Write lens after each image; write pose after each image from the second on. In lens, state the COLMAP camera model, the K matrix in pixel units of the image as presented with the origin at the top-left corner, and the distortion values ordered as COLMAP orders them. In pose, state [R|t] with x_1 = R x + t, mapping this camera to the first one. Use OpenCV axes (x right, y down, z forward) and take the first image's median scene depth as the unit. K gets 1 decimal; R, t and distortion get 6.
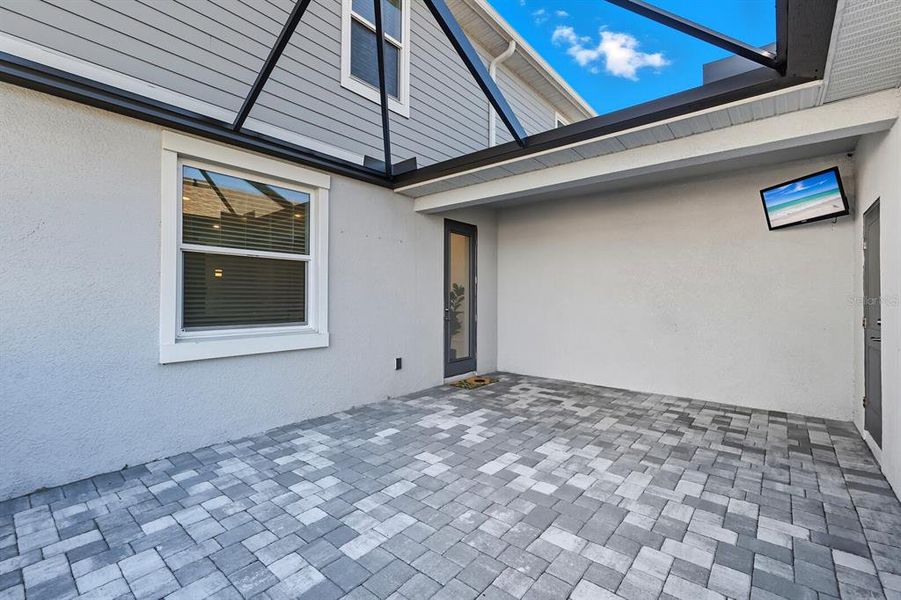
lens RADIAL K [[393.5, 0, 450.4], [0, 393.5, 297.2], [0, 0, 1]] dist [-0.000743, -0.000115]
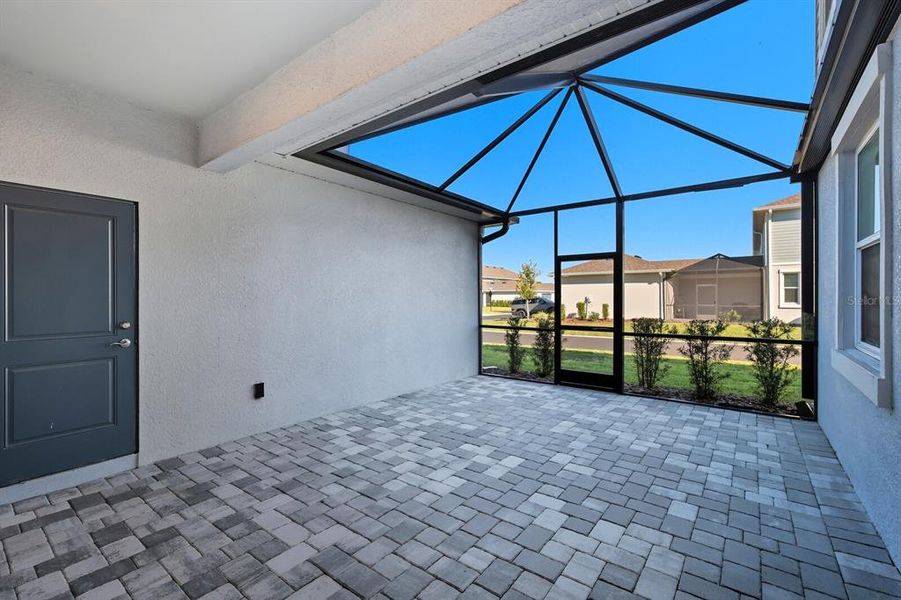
lens RADIAL K [[393.5, 0, 451.1], [0, 393.5, 299.4], [0, 0, 1]] dist [-0.000743, -0.000115]
pose [[-0.999069, -0.001578, -0.043117, 0.302565], [-0.001624, 0.999998, 0.001039, -0.005291], [0.043115, 0.001108, -0.999069, 1.964871]]
